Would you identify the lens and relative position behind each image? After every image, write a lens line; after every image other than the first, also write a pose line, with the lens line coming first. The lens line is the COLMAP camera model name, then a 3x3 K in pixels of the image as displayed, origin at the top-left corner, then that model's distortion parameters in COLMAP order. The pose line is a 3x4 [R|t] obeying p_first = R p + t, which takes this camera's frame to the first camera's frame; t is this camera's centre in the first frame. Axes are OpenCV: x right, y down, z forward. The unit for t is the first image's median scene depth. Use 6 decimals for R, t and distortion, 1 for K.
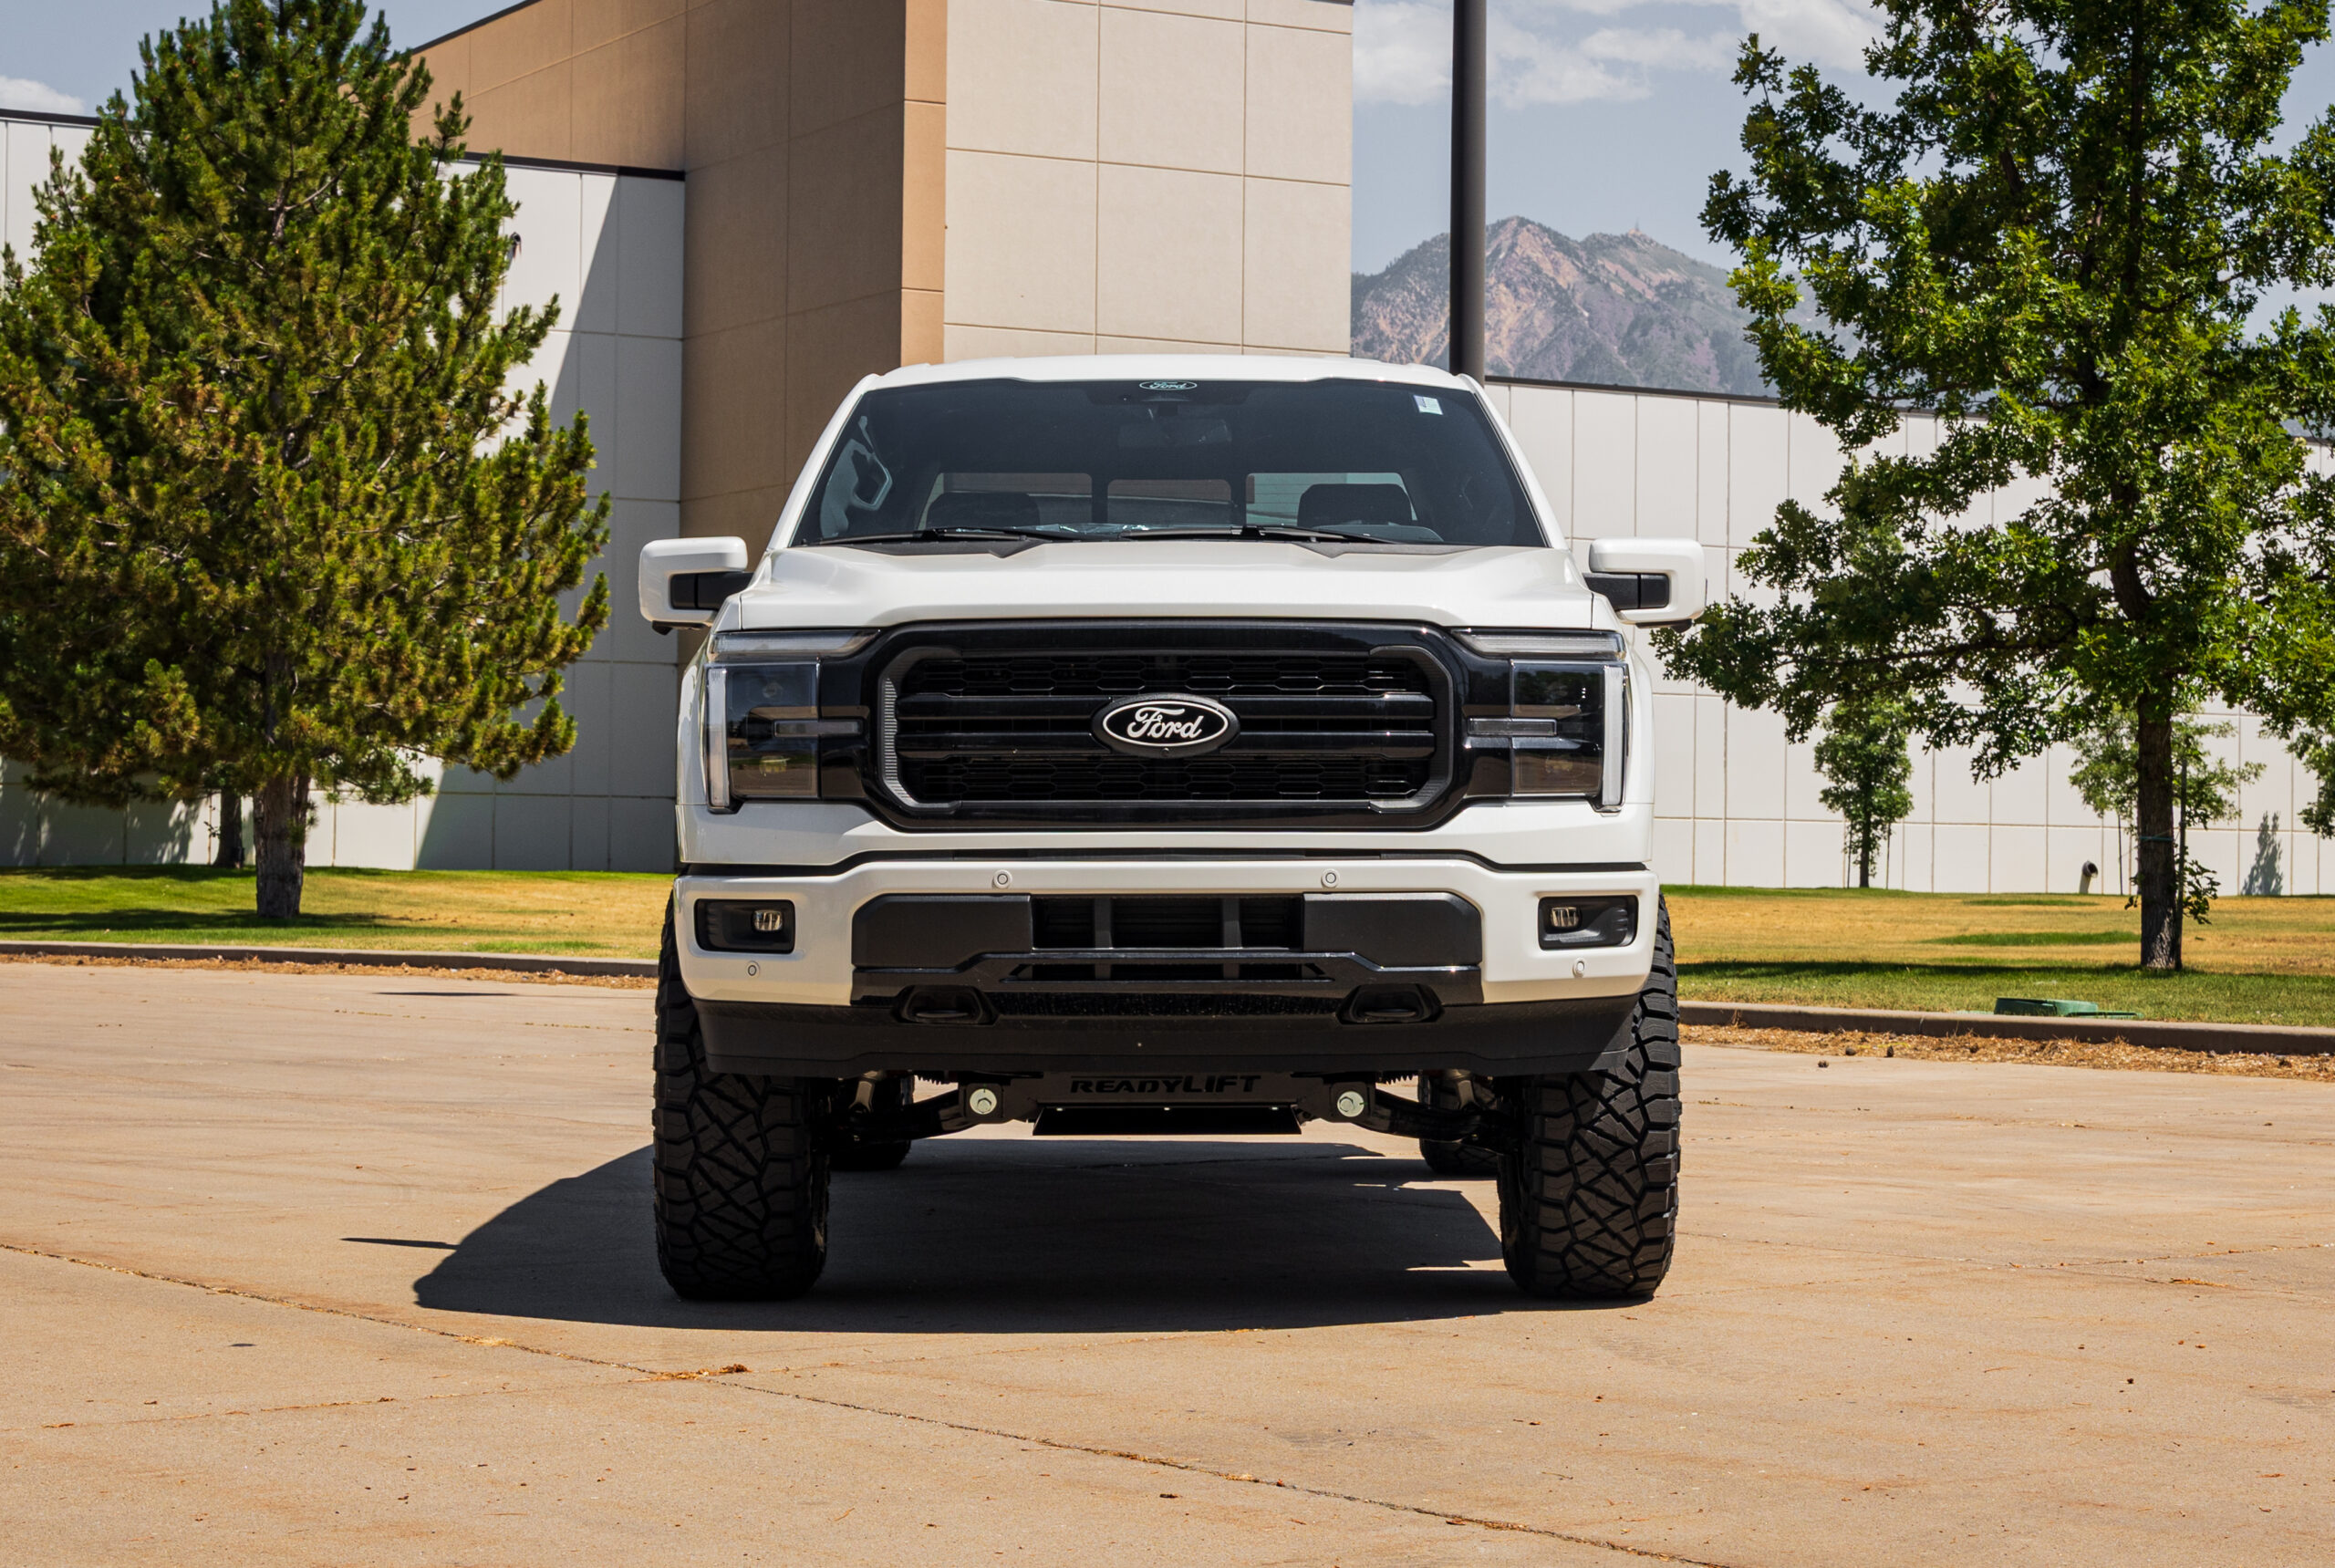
lens RADIAL K [[4616.9, 0, 1167.1], [0, 4616.9, 787.6], [0, 0, 1]] dist [0.010506, 0.000000]
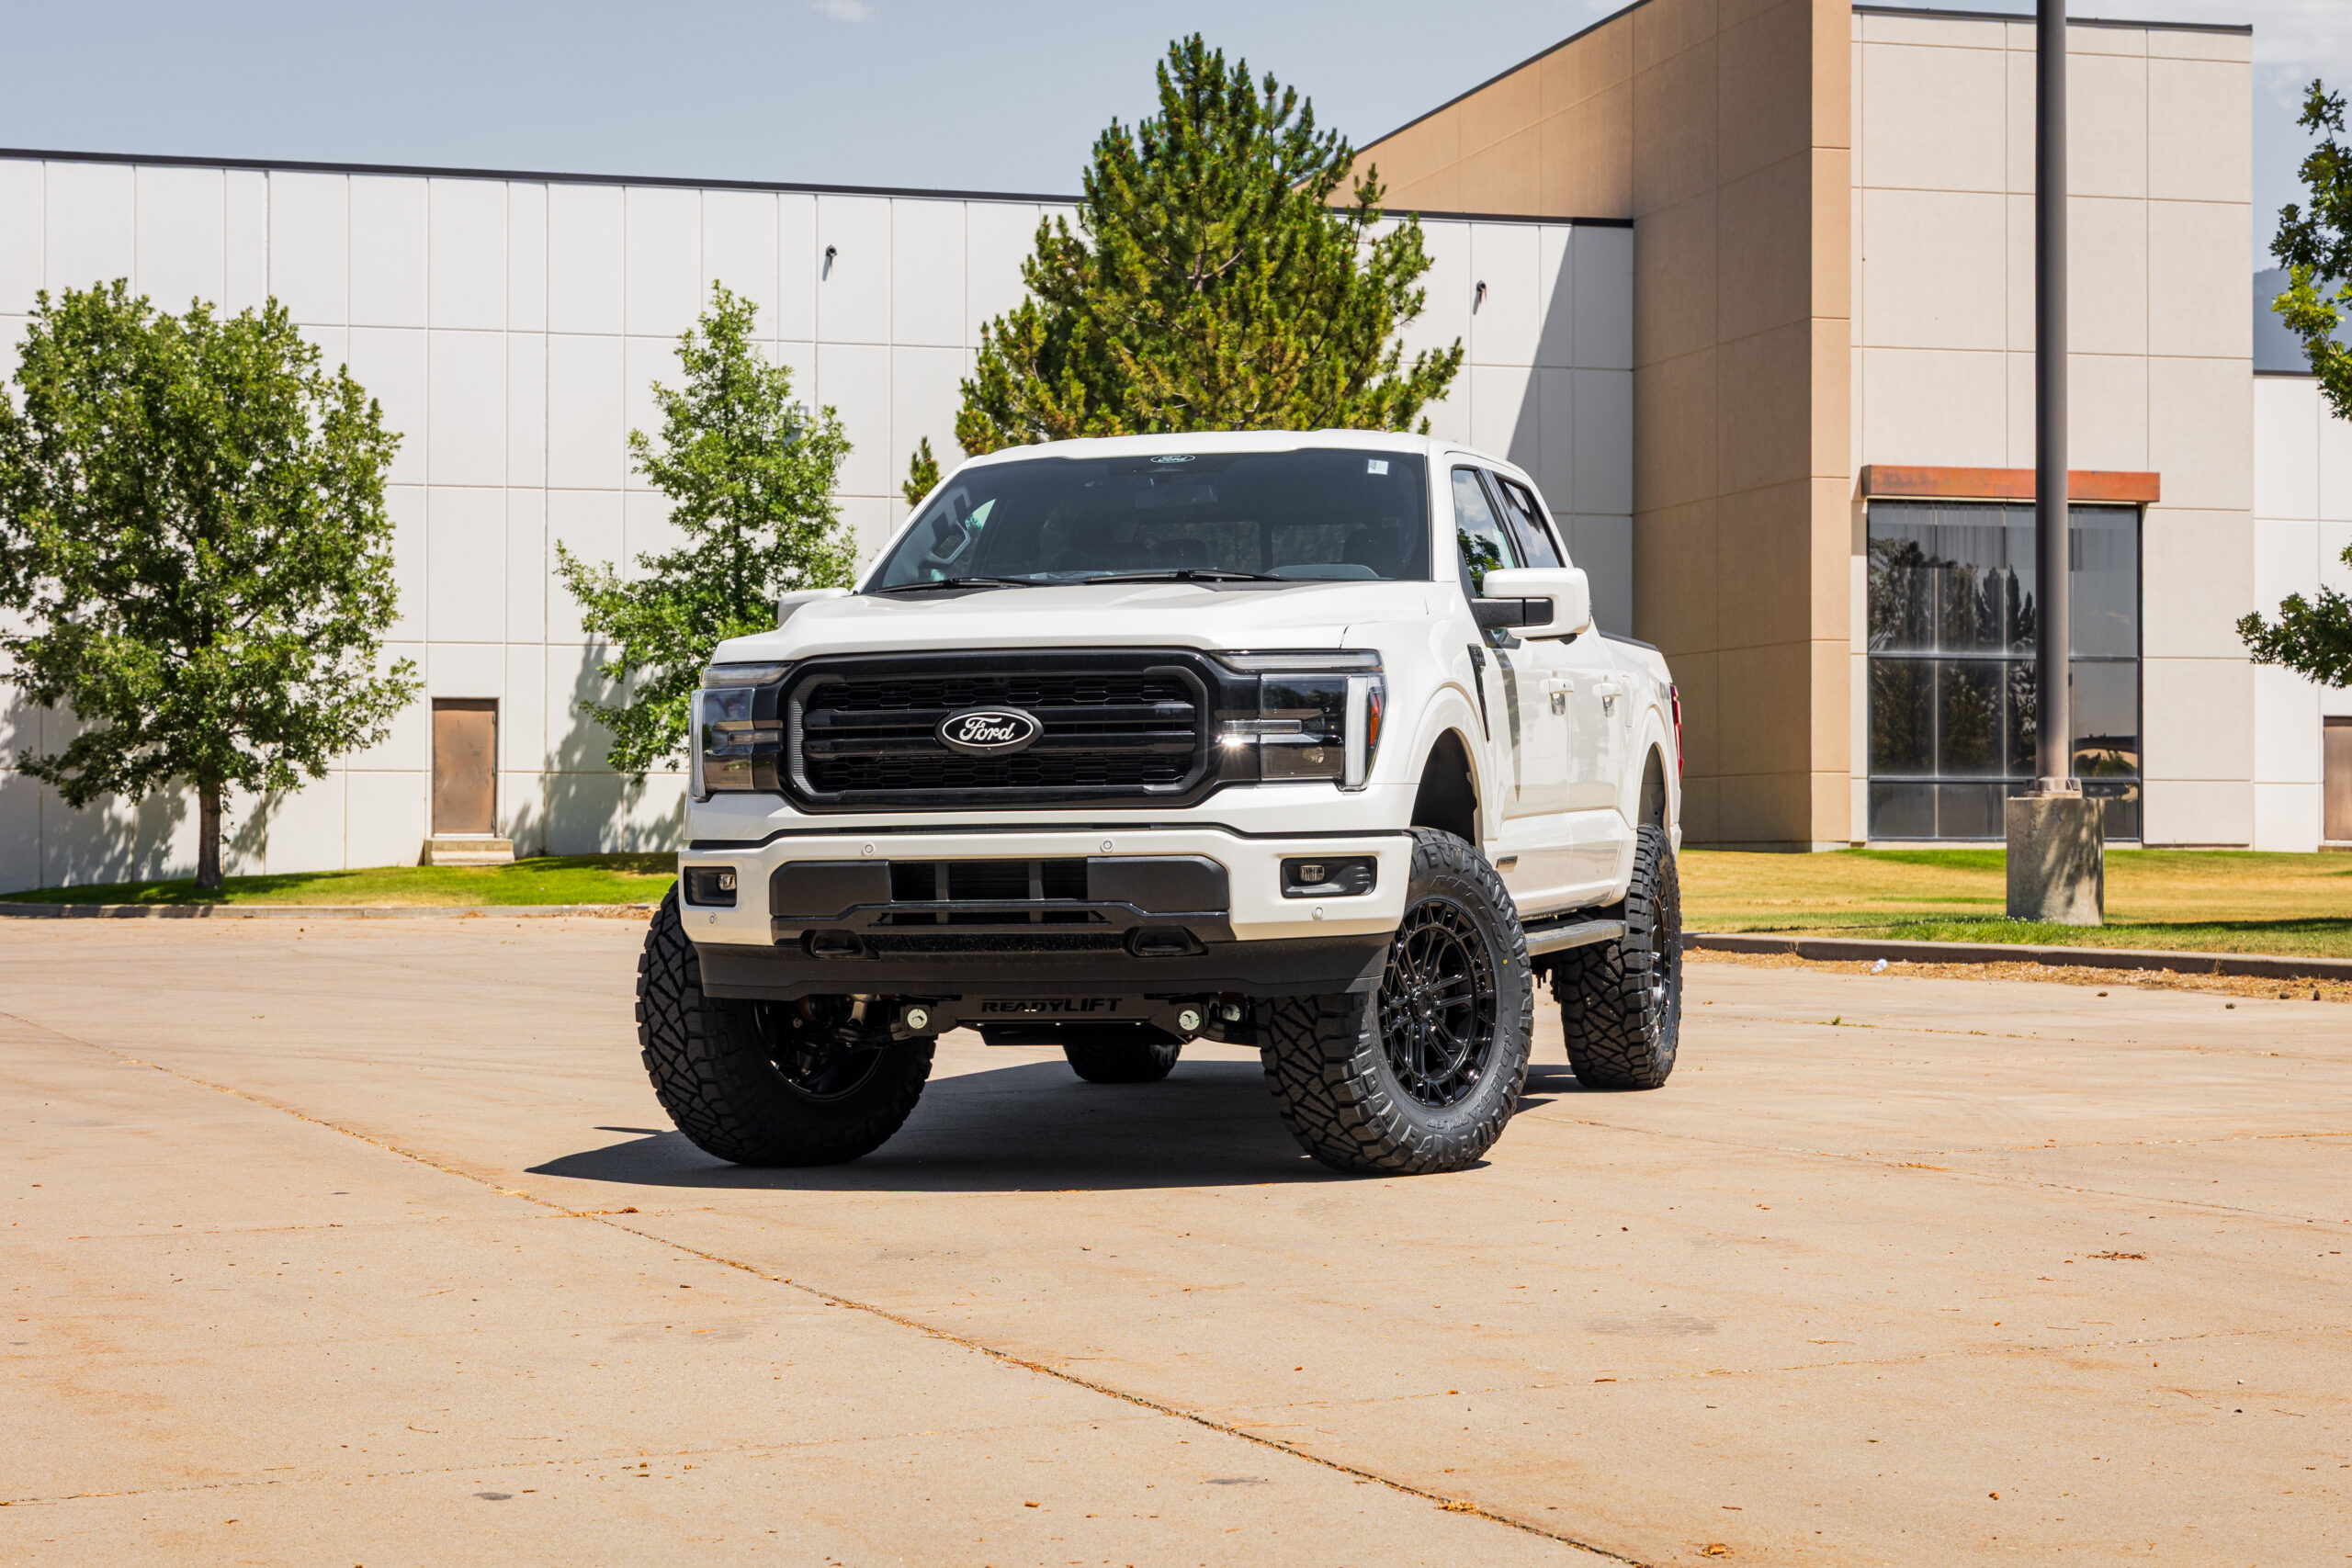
lens RADIAL K [[4276.9, 0, 1176.2], [0, 4276.9, 792.8], [0, 0, 1]] dist [-0.080414, 0.000000]
pose [[0.966049, -0.014061, -0.257975, 0.156340], [0.015390, 0.999877, 0.003131, 0.000527], [0.257900, -0.006995, 0.966146, -0.069957]]
